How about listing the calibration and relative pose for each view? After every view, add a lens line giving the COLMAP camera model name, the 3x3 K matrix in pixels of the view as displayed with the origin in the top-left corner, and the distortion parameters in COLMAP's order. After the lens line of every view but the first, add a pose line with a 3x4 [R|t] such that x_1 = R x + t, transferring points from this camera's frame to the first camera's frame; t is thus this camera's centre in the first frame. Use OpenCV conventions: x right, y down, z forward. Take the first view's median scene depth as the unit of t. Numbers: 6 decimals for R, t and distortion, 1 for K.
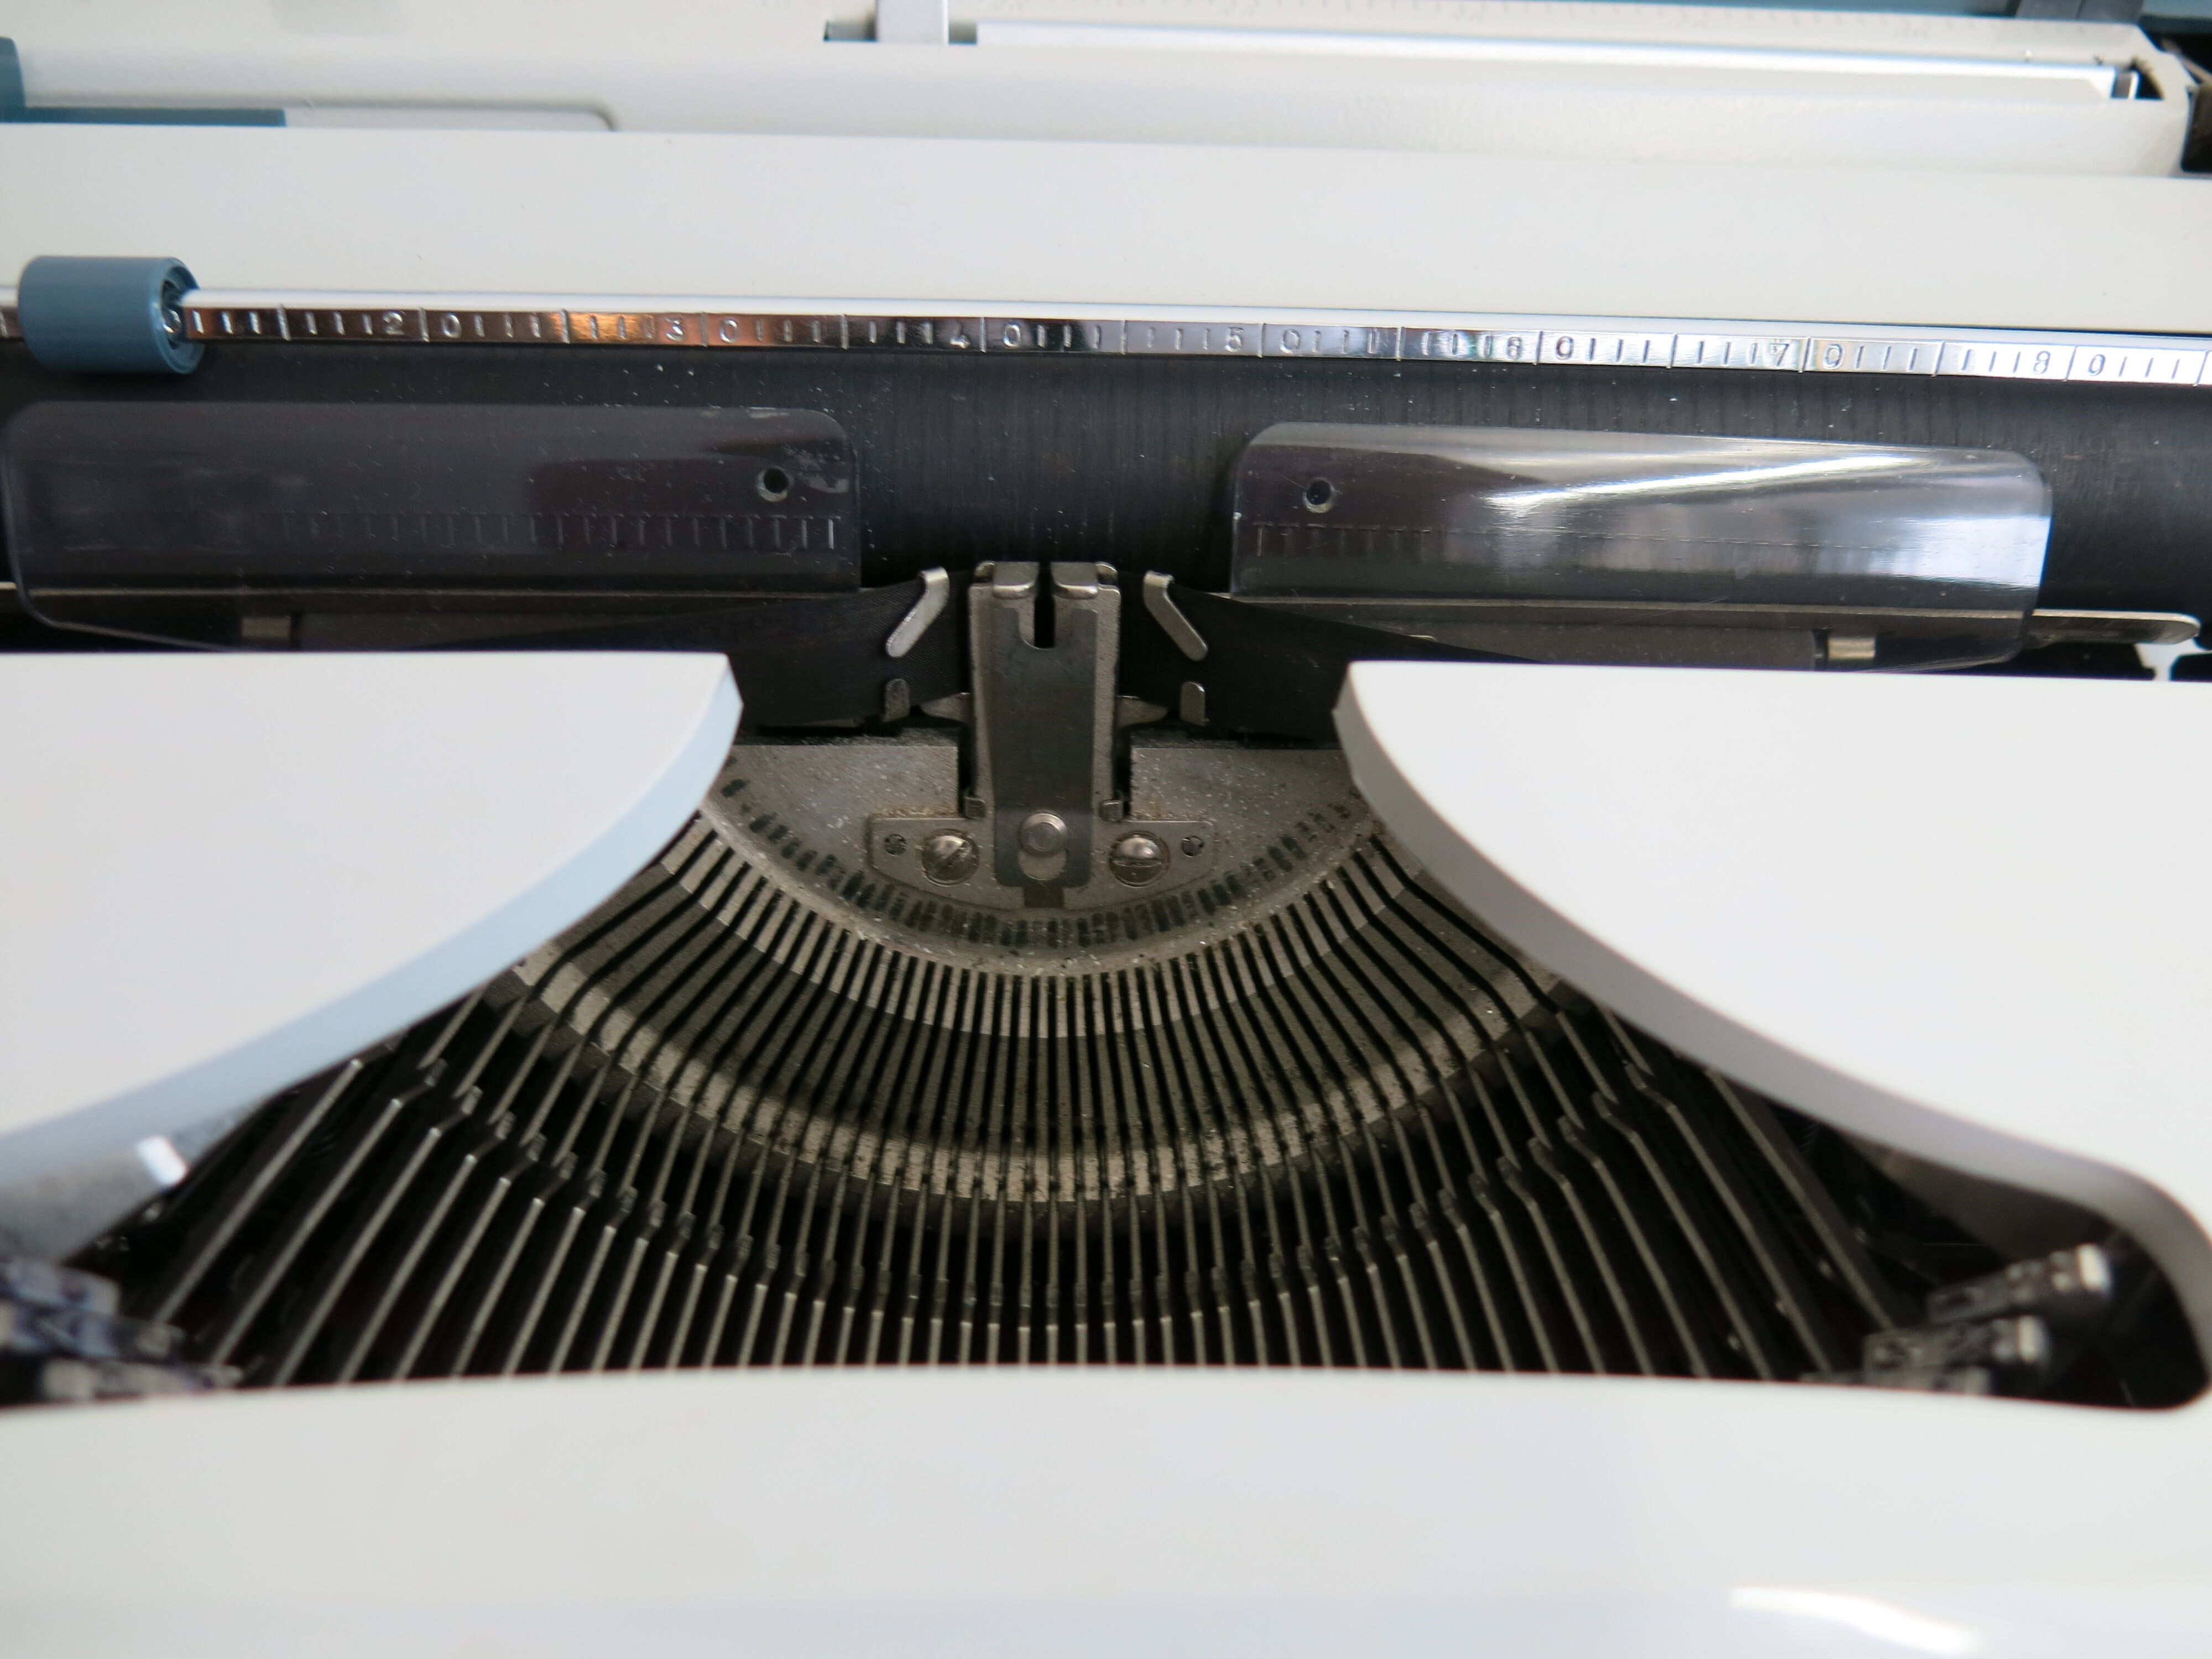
lens RADIAL K [[1831.6, 0, 1114.1], [0, 1831.6, 827.2], [0, 0, 1]] dist [-0.036642, 0.005258]
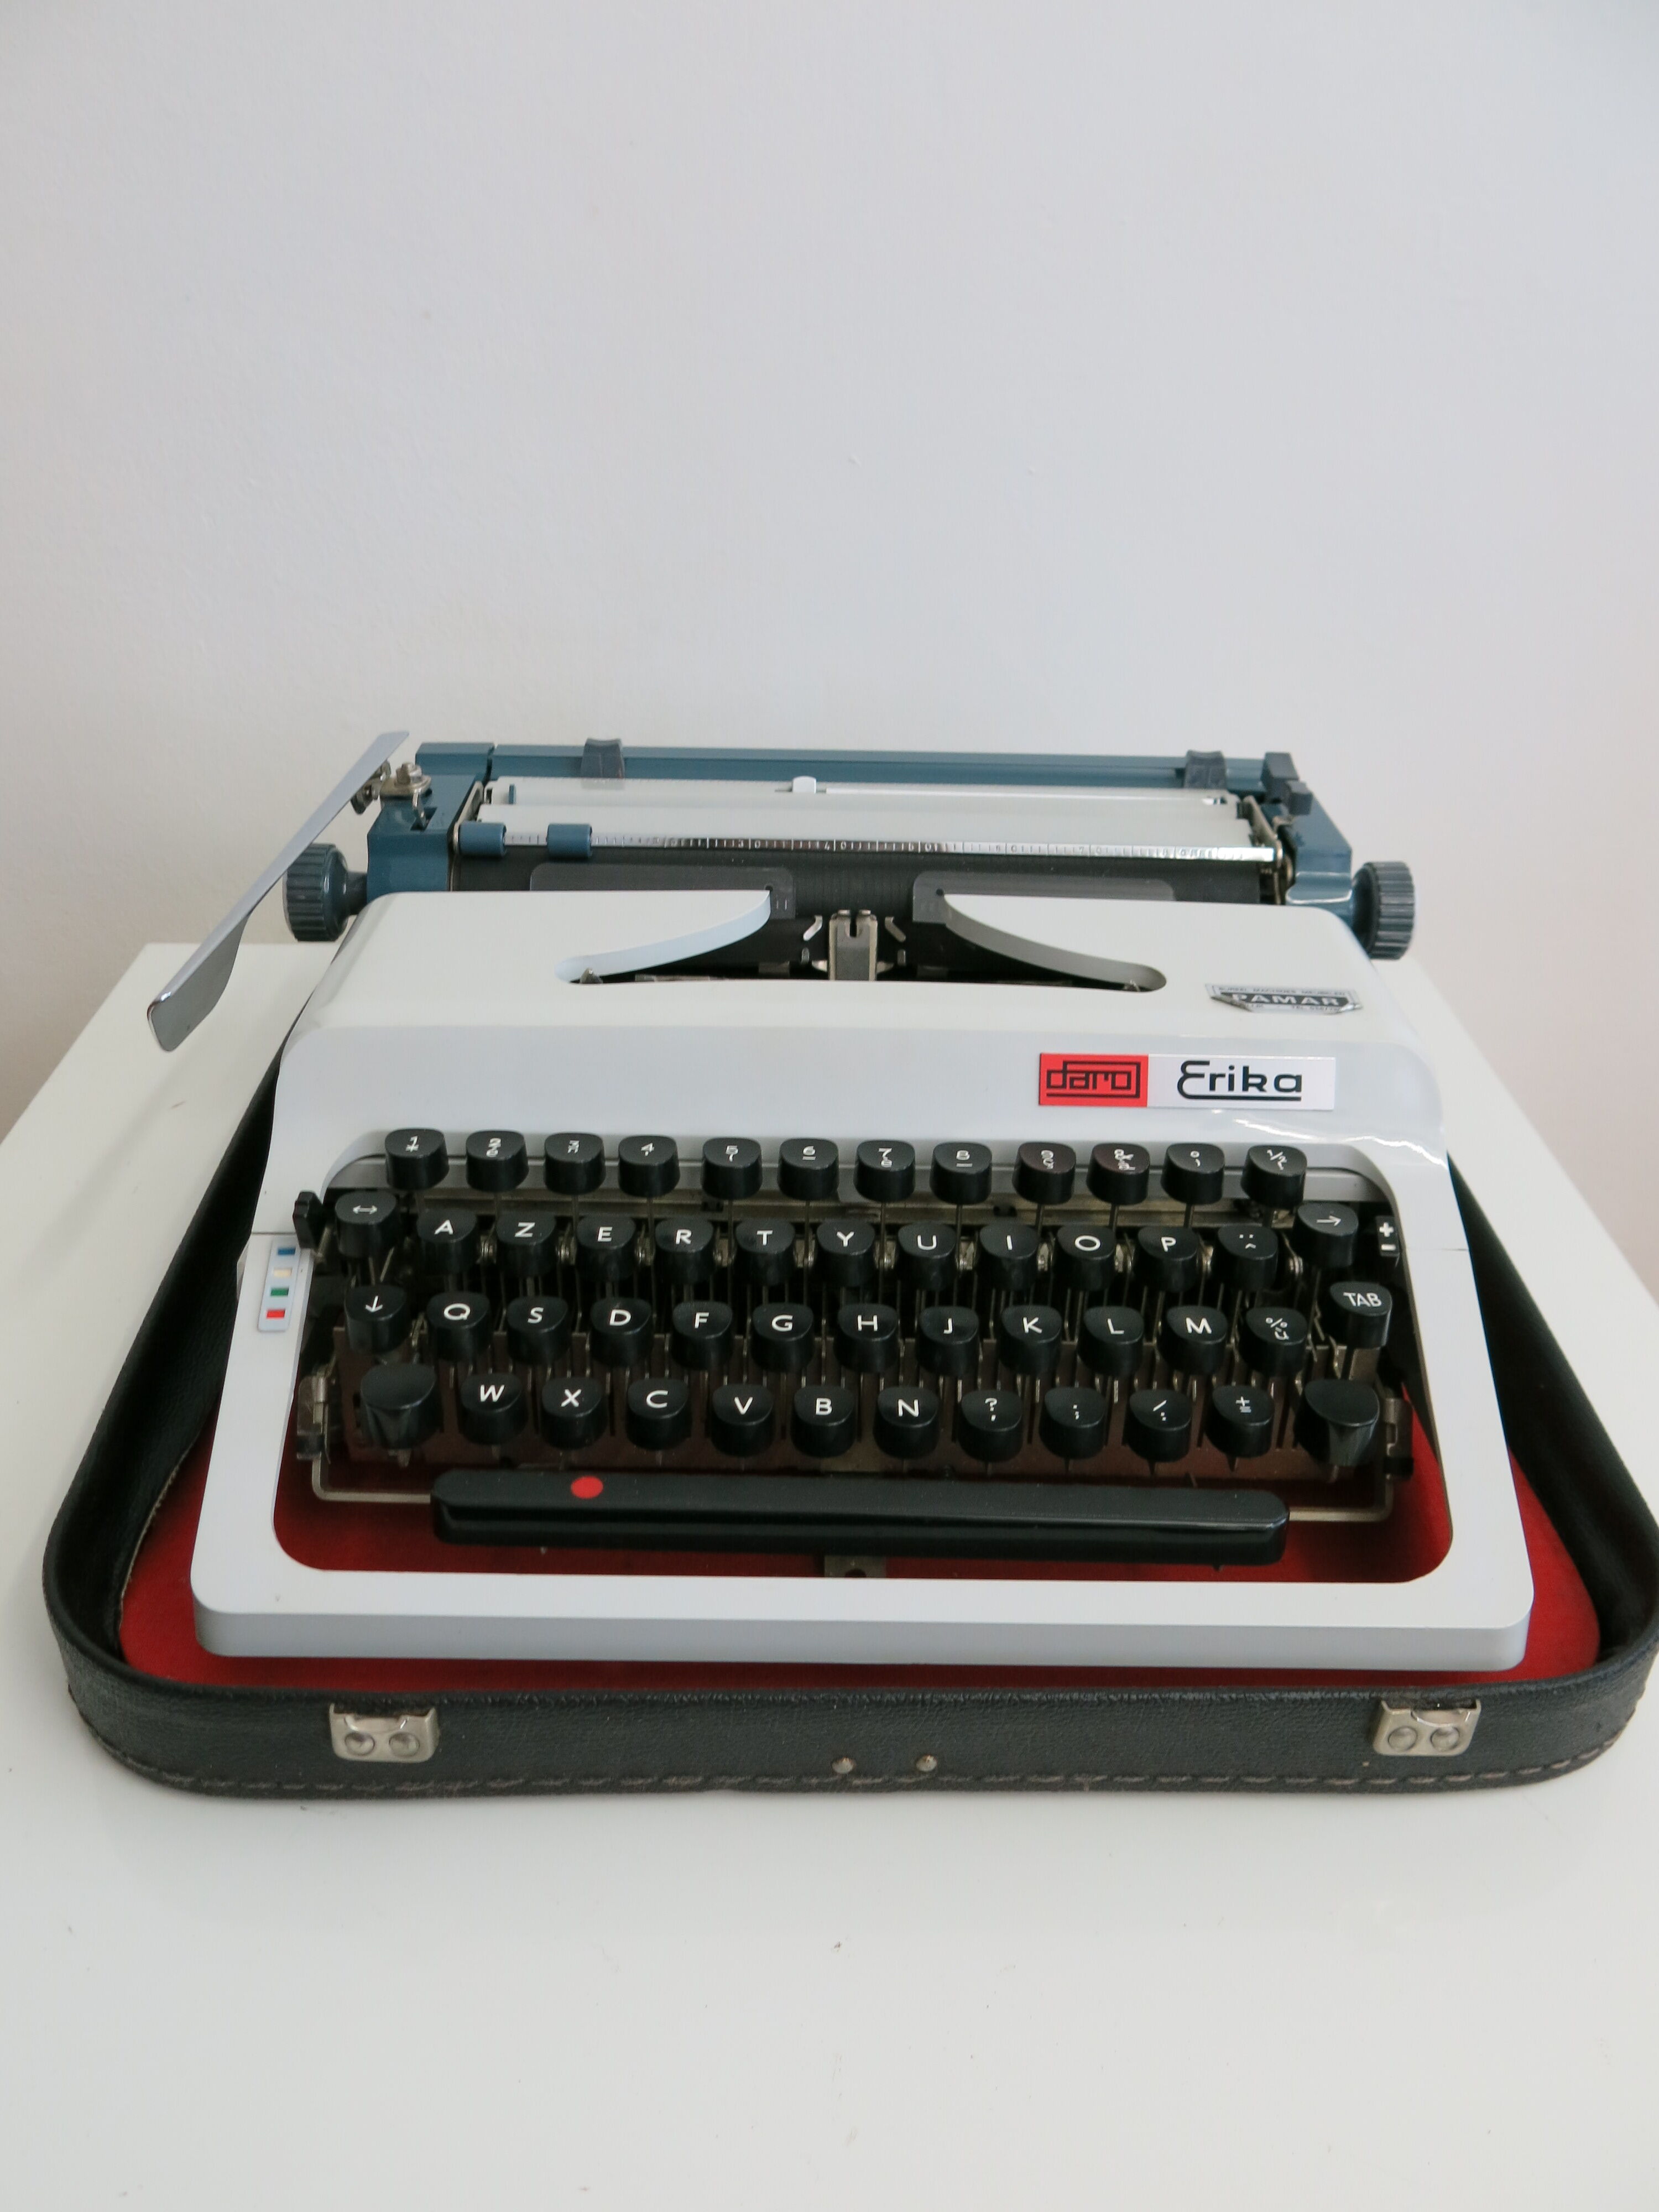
lens RADIAL K [[1826.0, 0, 808.1], [0, 1826.0, 1096.1], [0, 0, 1]] dist [-0.030895, -0.003985]
pose [[0.999797, -0.002162, -0.020051, -0.049754], [-0.006746, 0.901096, -0.433566, 1.370729], [0.019006, 0.433613, 0.900899, -1.547000]]
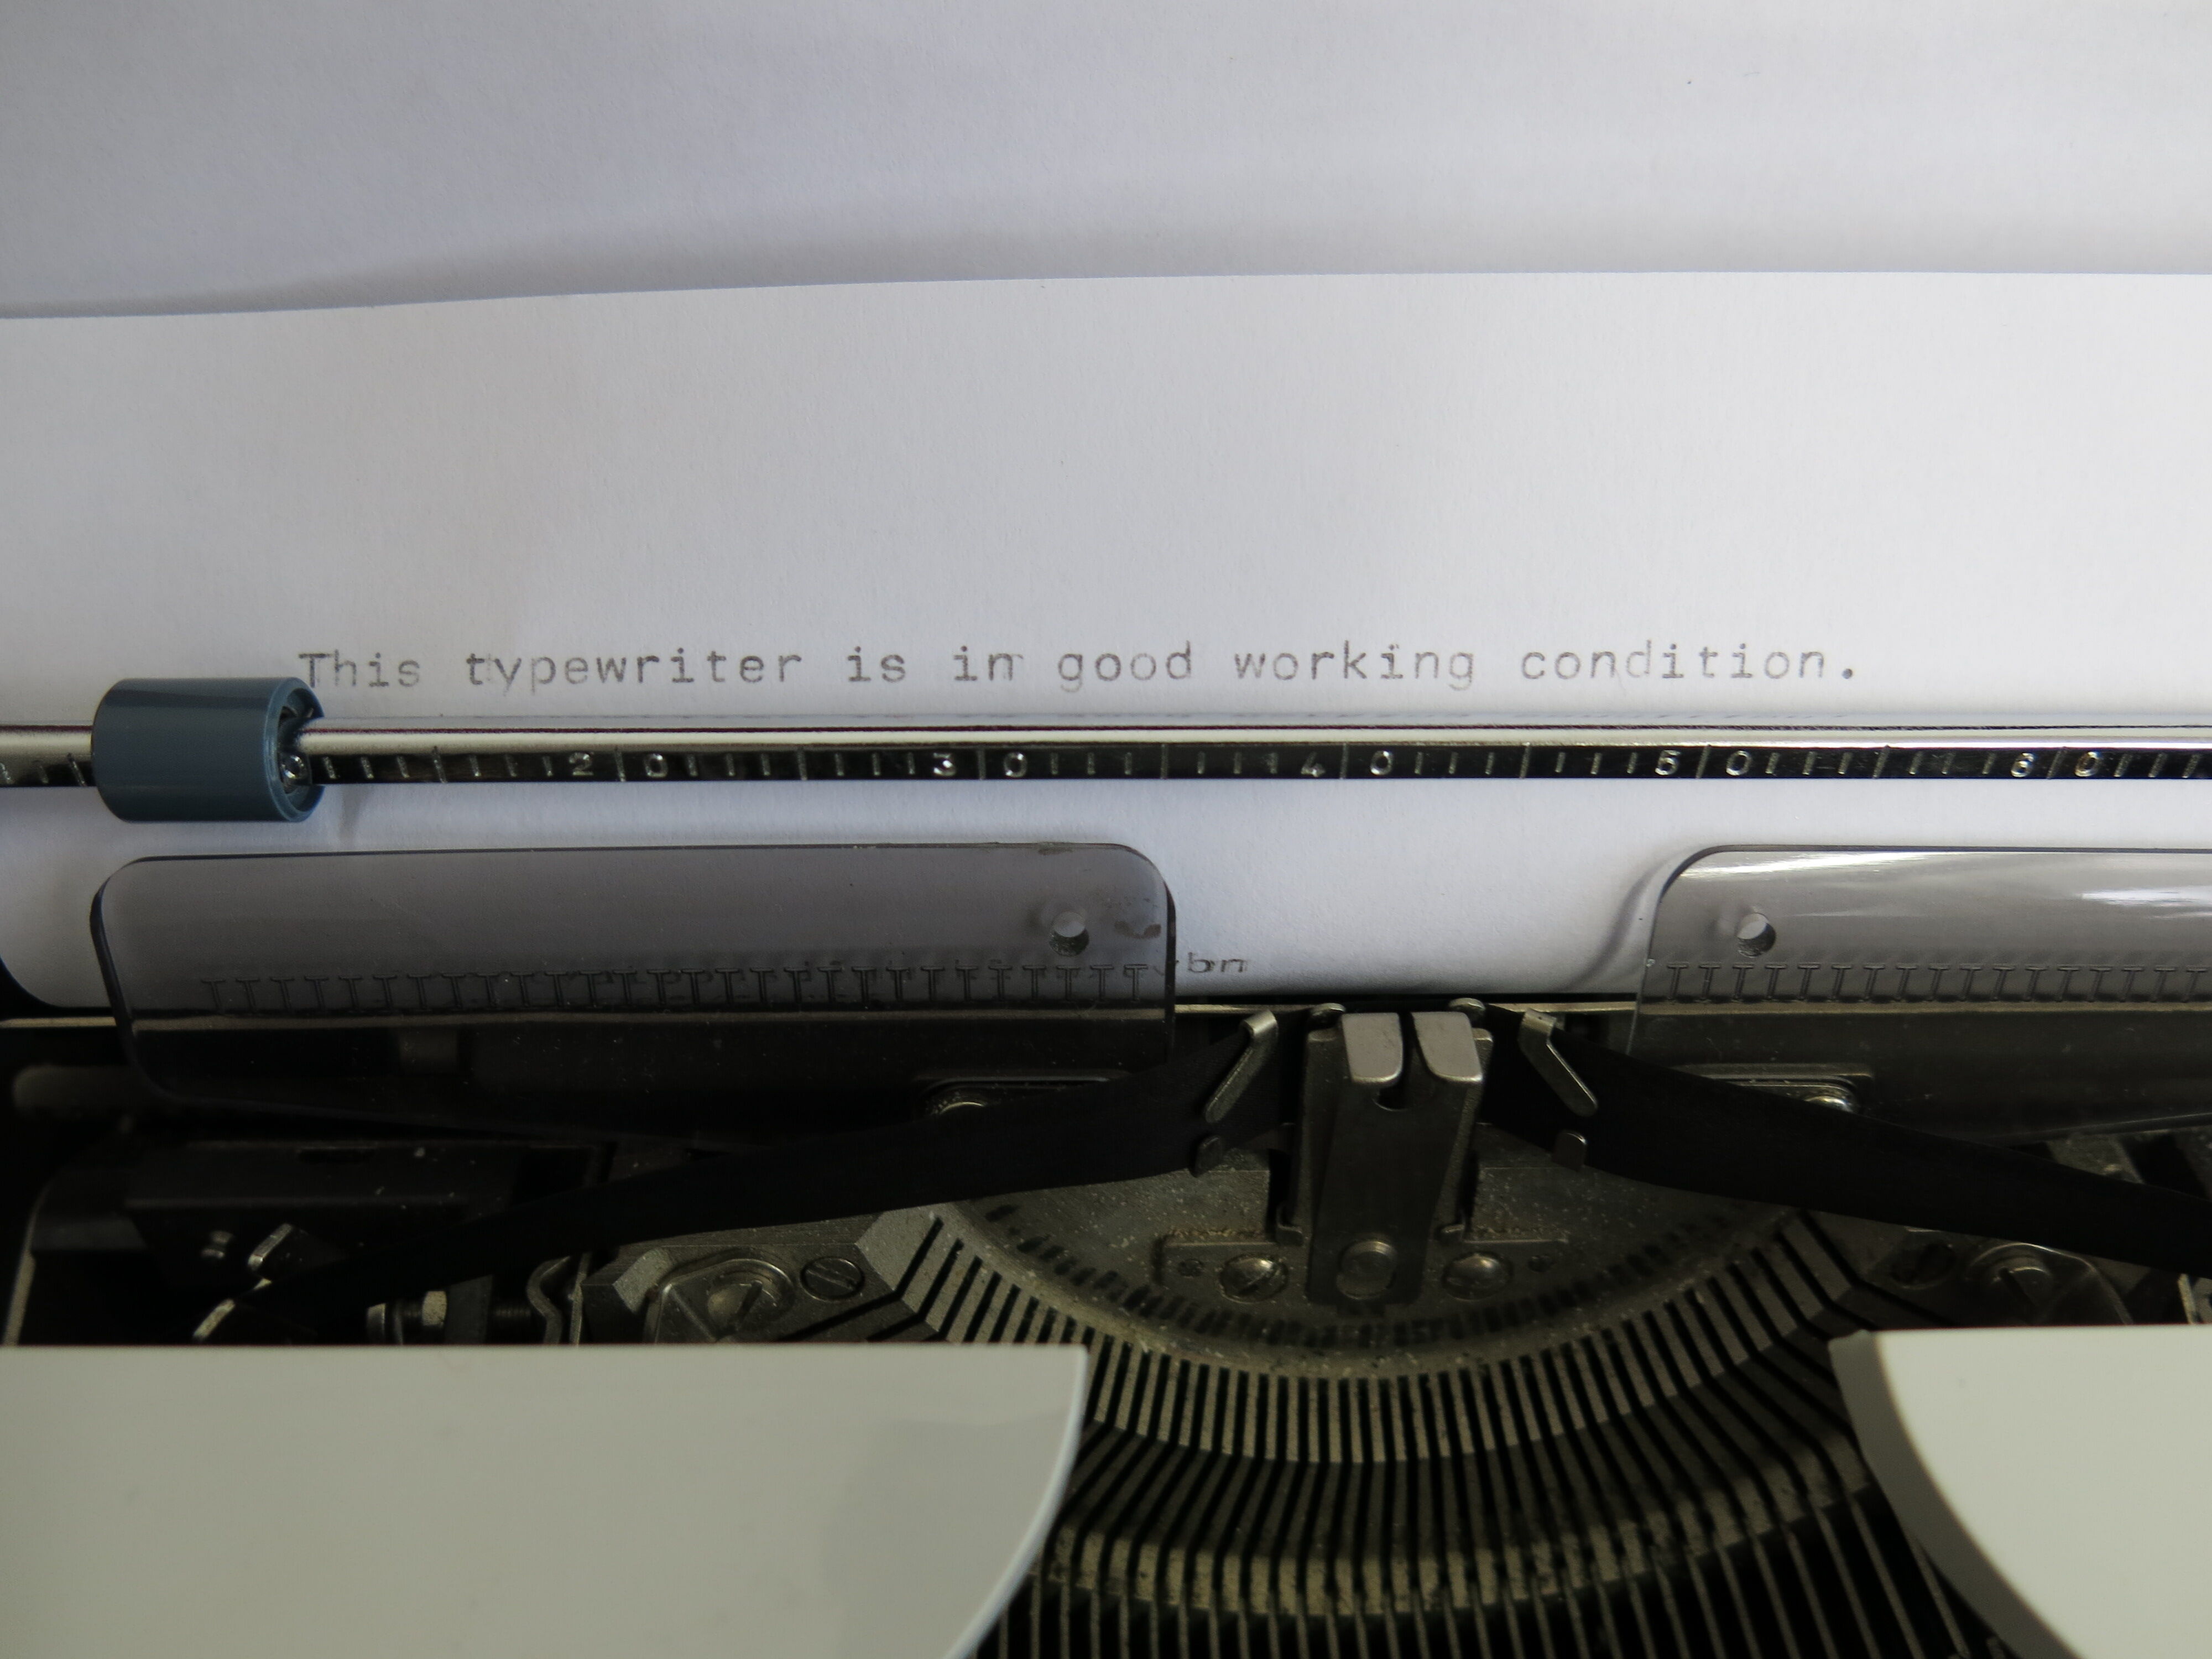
lens RADIAL K [[1826.0, 0, 1117.4], [0, 1826.0, 832.4], [0, 0, 1]] dist [-0.030895, -0.003985]
pose [[0.999856, -0.006248, -0.015787, -0.136706], [0.009147, 0.981584, 0.190811, -0.342352], [0.014304, -0.190928, 0.981500, 0.209112]]
